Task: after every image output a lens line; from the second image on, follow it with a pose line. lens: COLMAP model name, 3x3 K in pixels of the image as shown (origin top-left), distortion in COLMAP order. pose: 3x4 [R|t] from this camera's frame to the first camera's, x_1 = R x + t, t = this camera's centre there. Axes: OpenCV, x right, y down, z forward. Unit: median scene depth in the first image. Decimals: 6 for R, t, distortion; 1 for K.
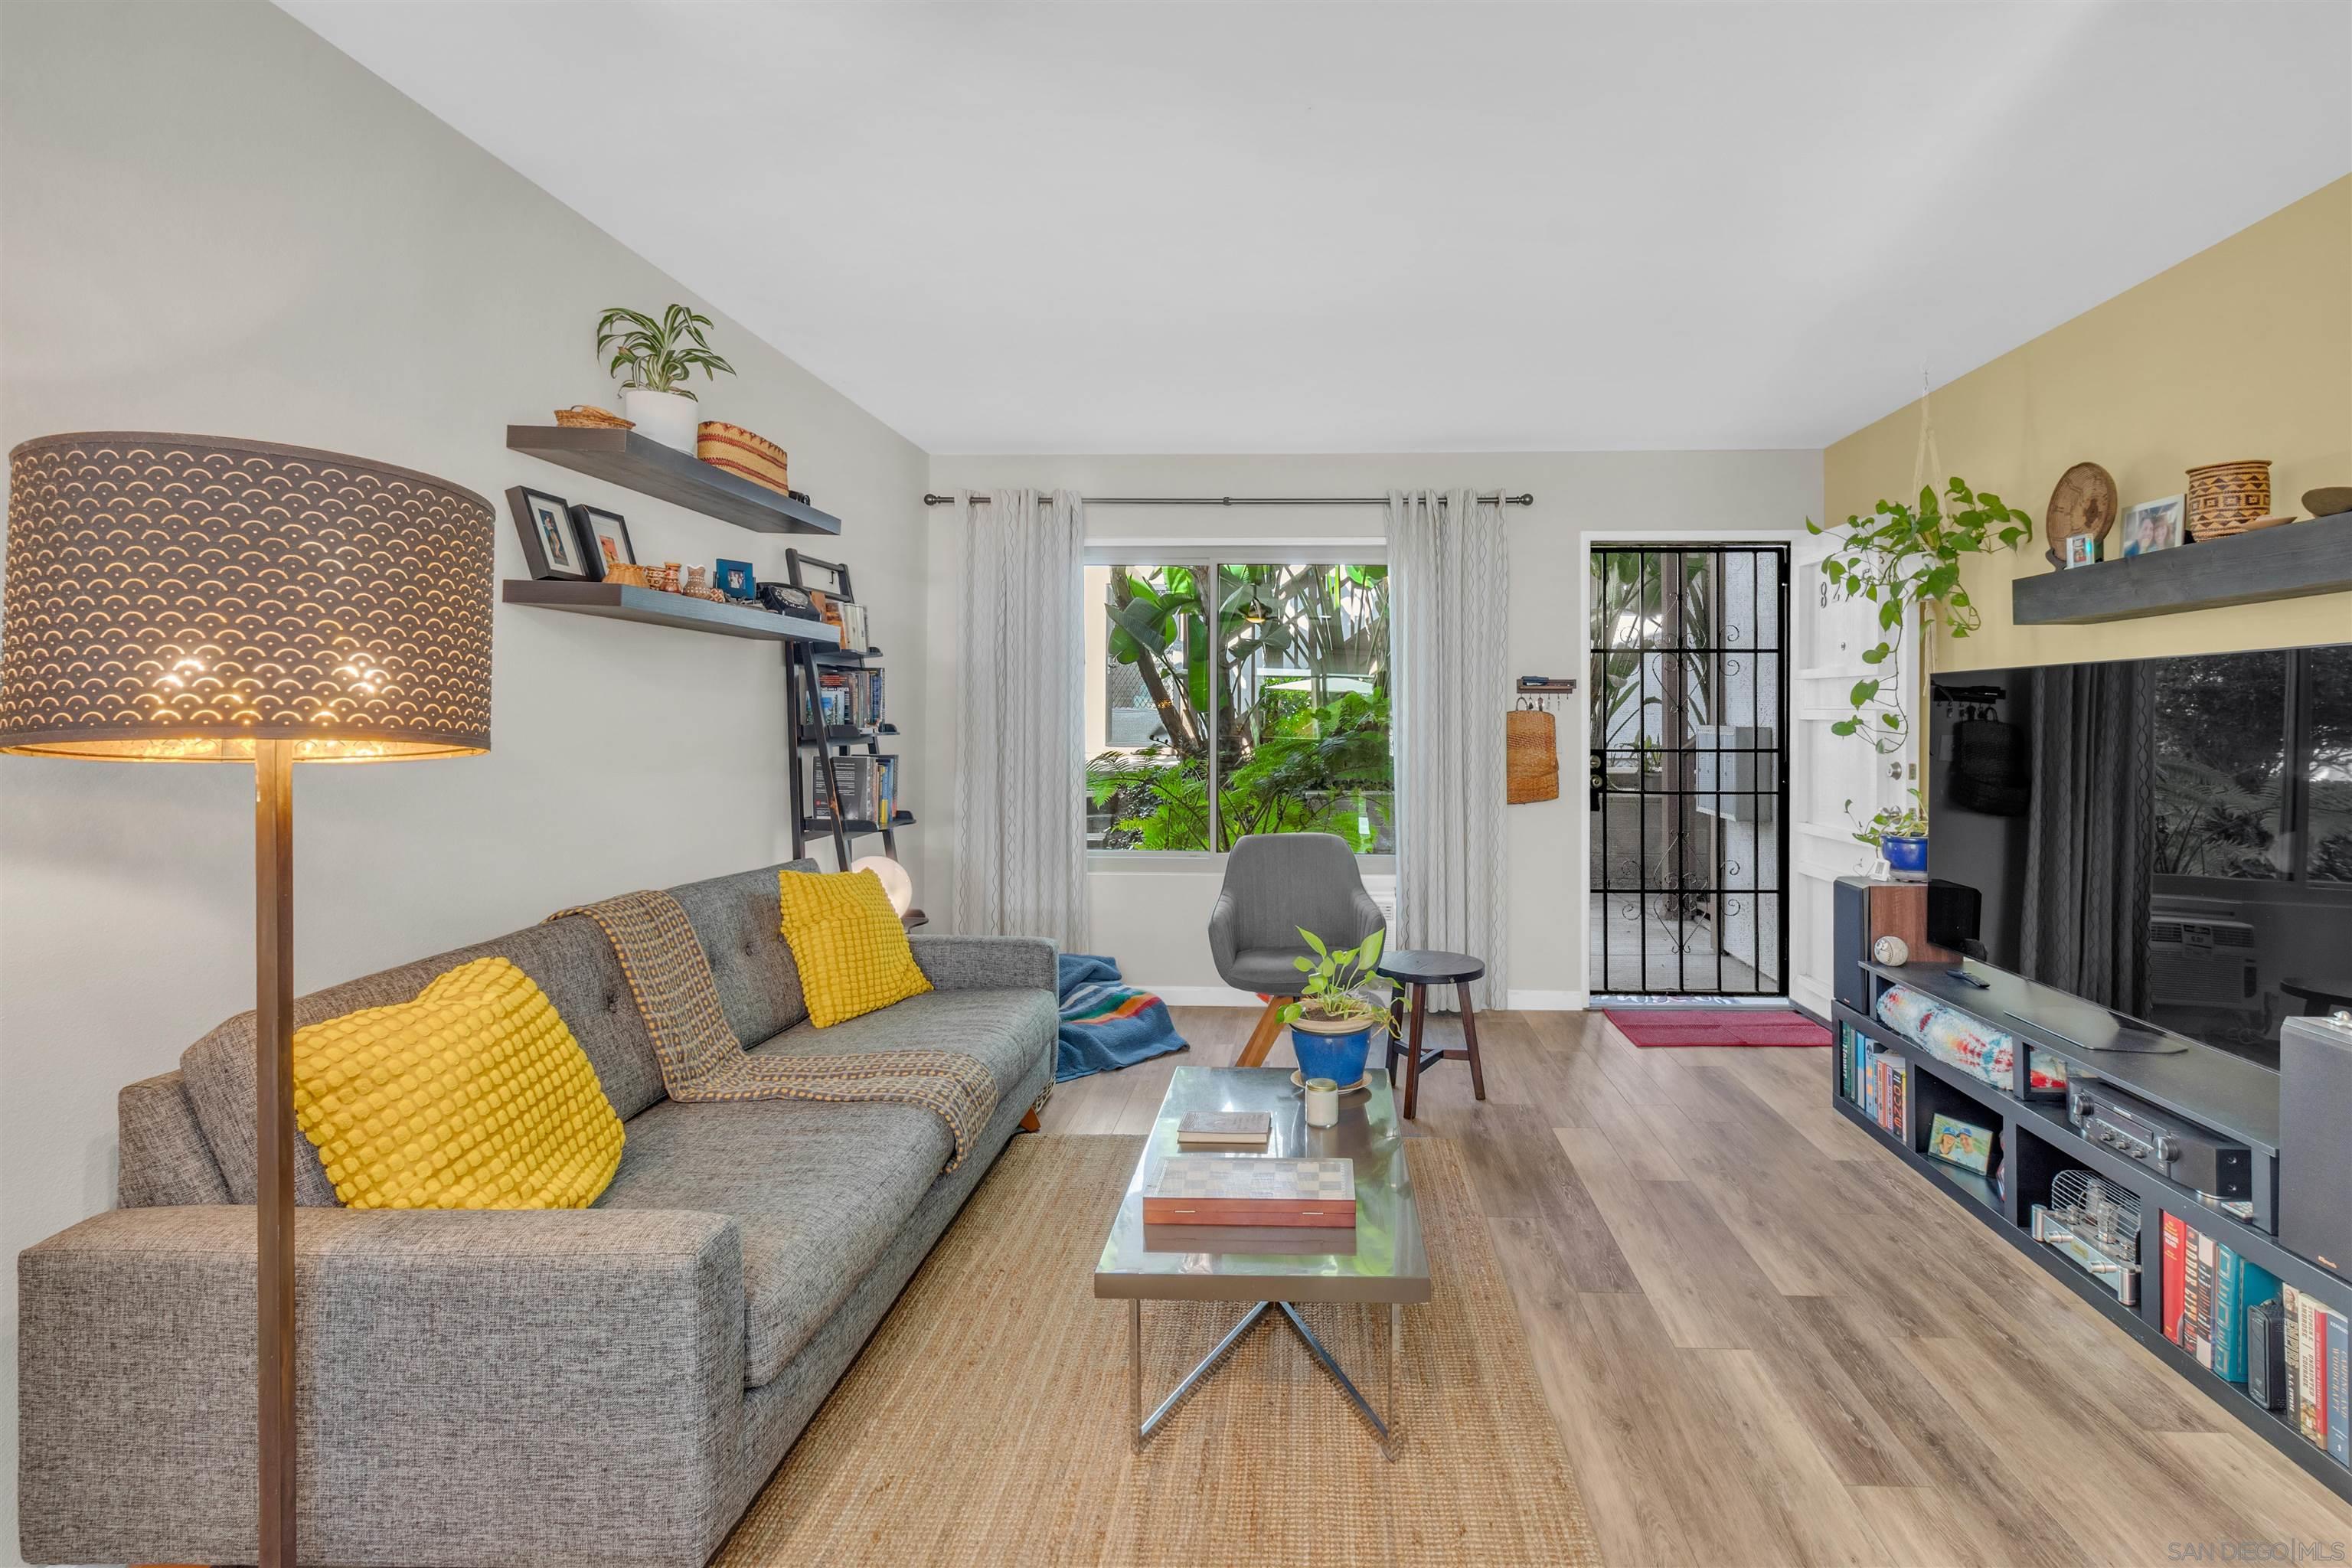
lens RADIAL K [[1074.0, 0, 1251.8], [0, 1074.0, 710.5], [0, 0, 1]] dist [-0.000314, -0.000016]
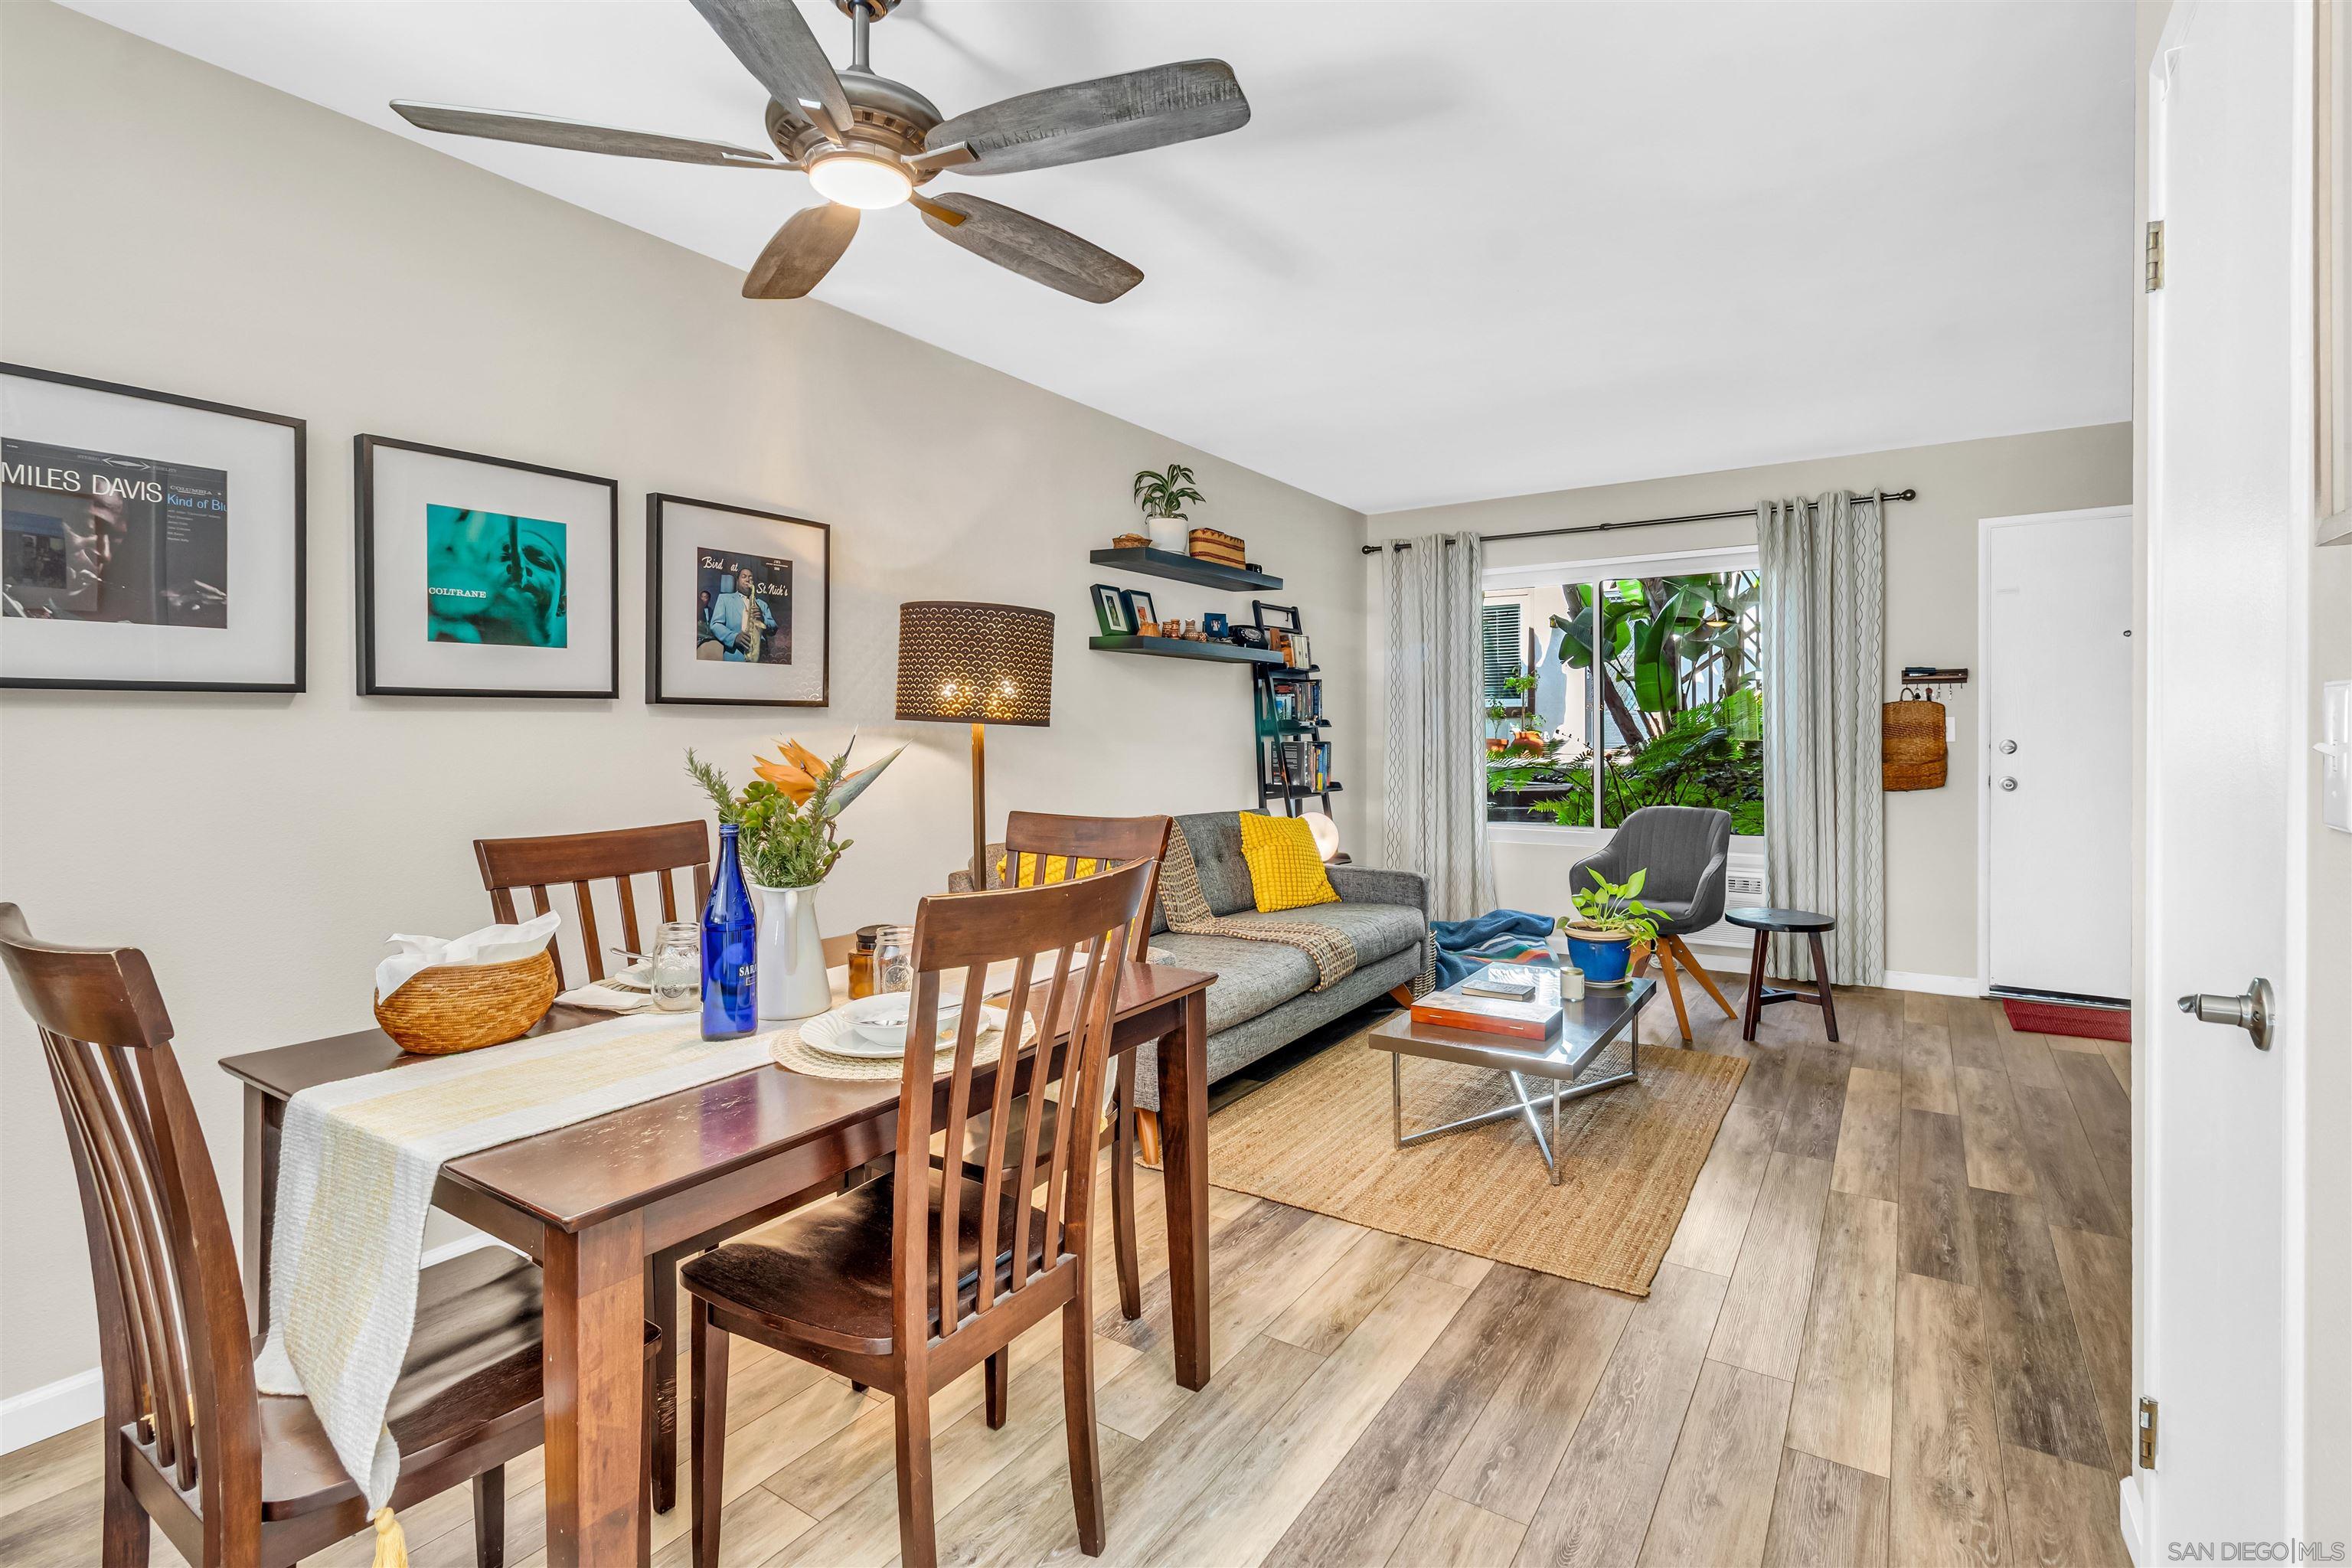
lens RADIAL K [[1093.4, 0, 1178.0], [0, 1093.4, 740.0], [0, 0, 1]] dist [-0.000097, -0.000060]
pose [[0.845719, -0.003089, -0.533620, 0.278900], [0.011774, 0.999848, 0.012873, 0.020075], [0.533499, -0.017169, 0.845626, -0.325867]]
